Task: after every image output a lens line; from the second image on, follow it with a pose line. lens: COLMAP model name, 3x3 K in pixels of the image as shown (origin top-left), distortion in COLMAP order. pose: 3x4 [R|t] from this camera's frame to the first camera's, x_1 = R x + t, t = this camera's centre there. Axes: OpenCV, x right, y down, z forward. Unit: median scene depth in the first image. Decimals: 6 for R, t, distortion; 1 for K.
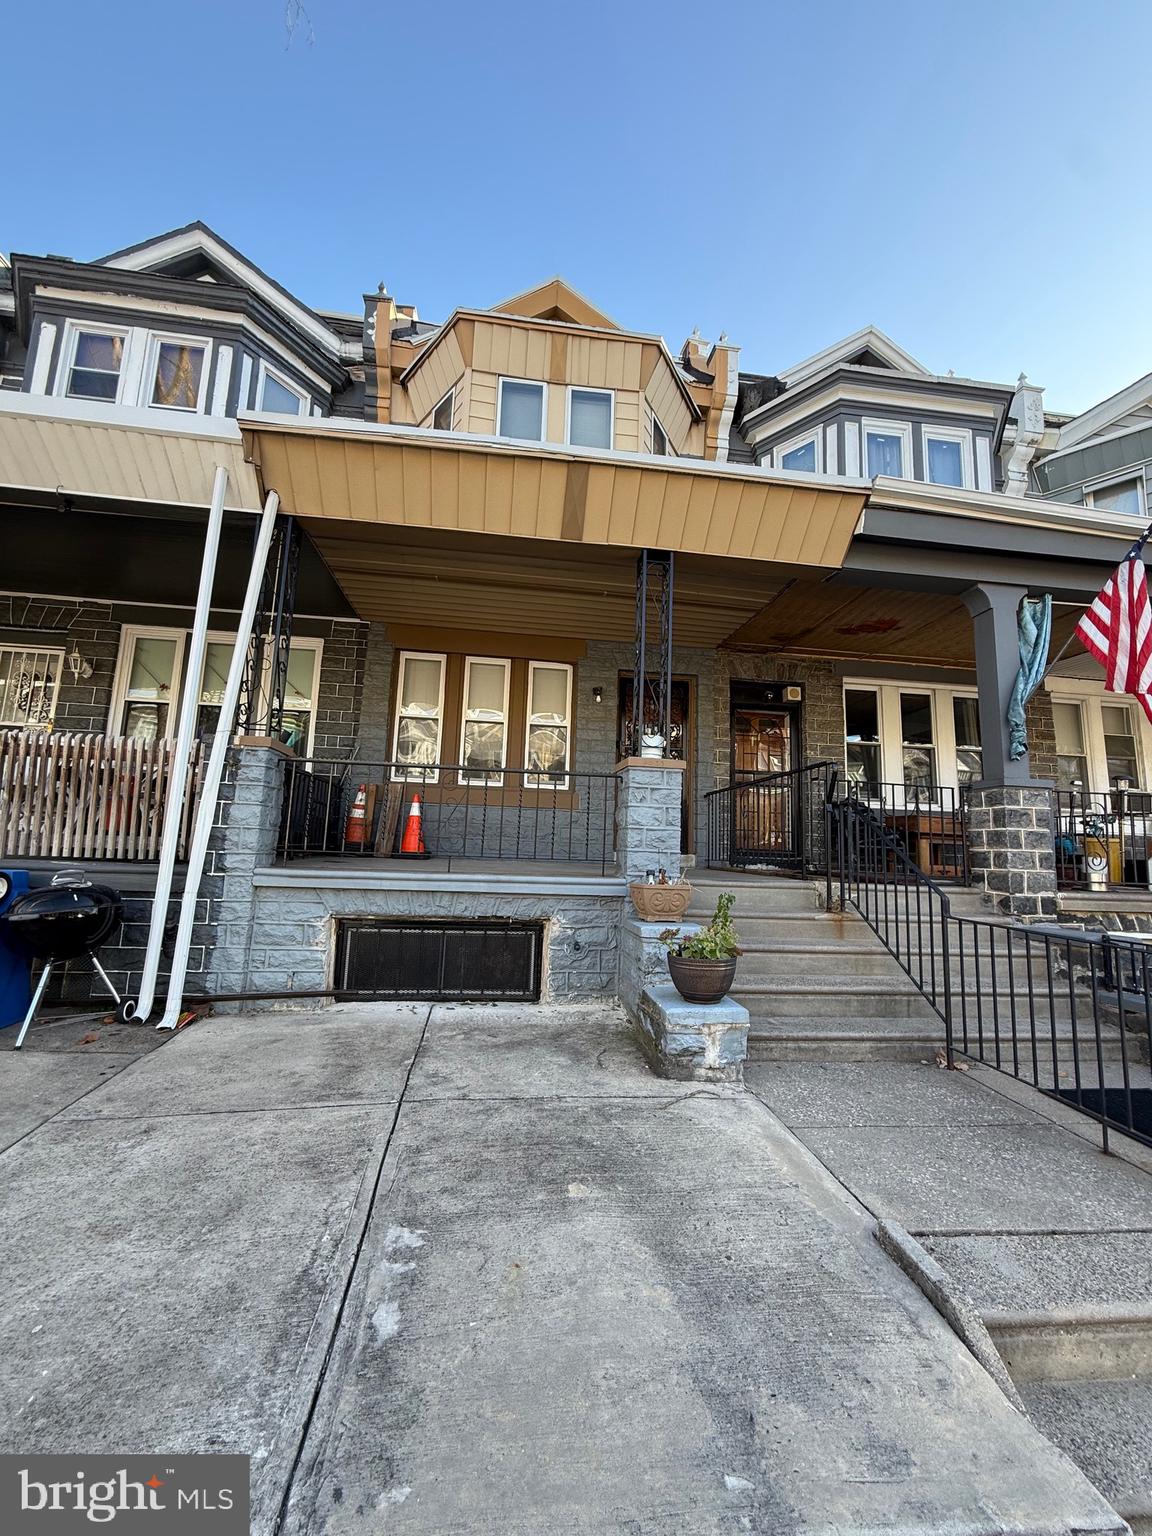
lens RADIAL K [[609.8, 0, 578.2], [0, 609.8, 763.2], [0, 0, 1]] dist [0.000461, 0.000353]
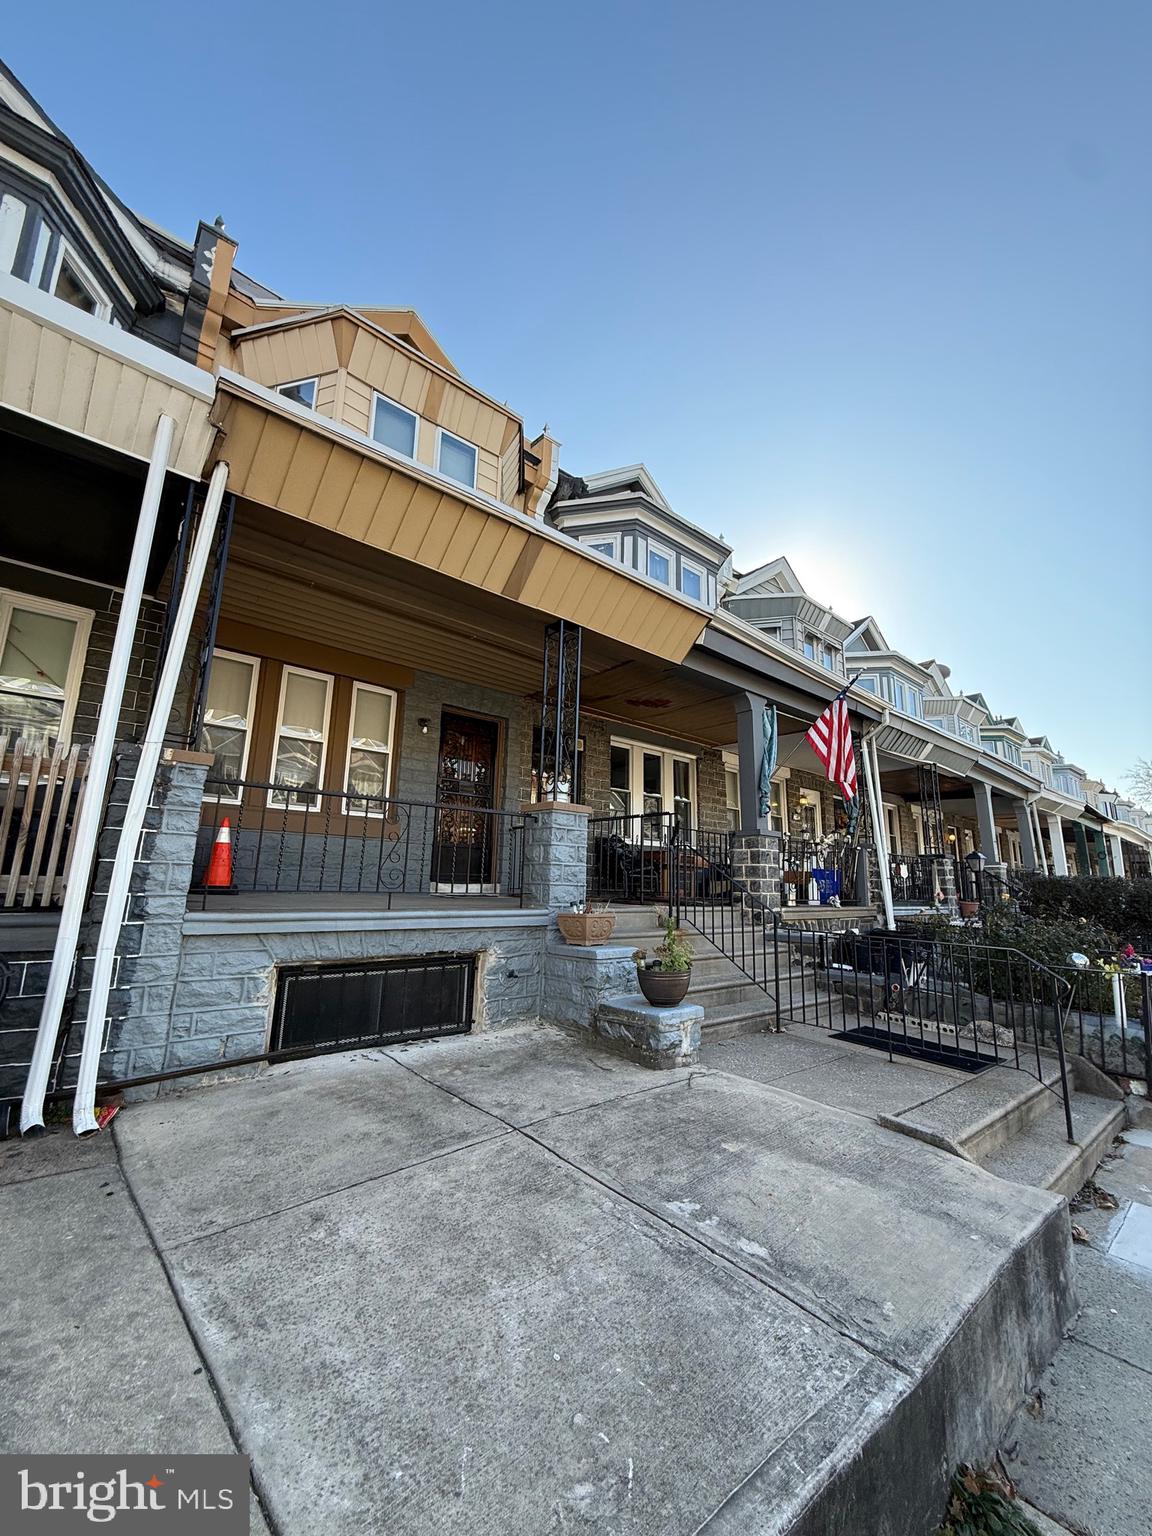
lens RADIAL K [[609.8, 0, 578.2], [0, 609.8, 763.2], [0, 0, 1]] dist [0.000461, 0.000353]
pose [[0.833916, 0.093720, 0.543876, -0.551691], [-0.073899, 0.995563, -0.058246, -0.019377], [-0.546921, 0.008380, 0.837142, 0.026031]]
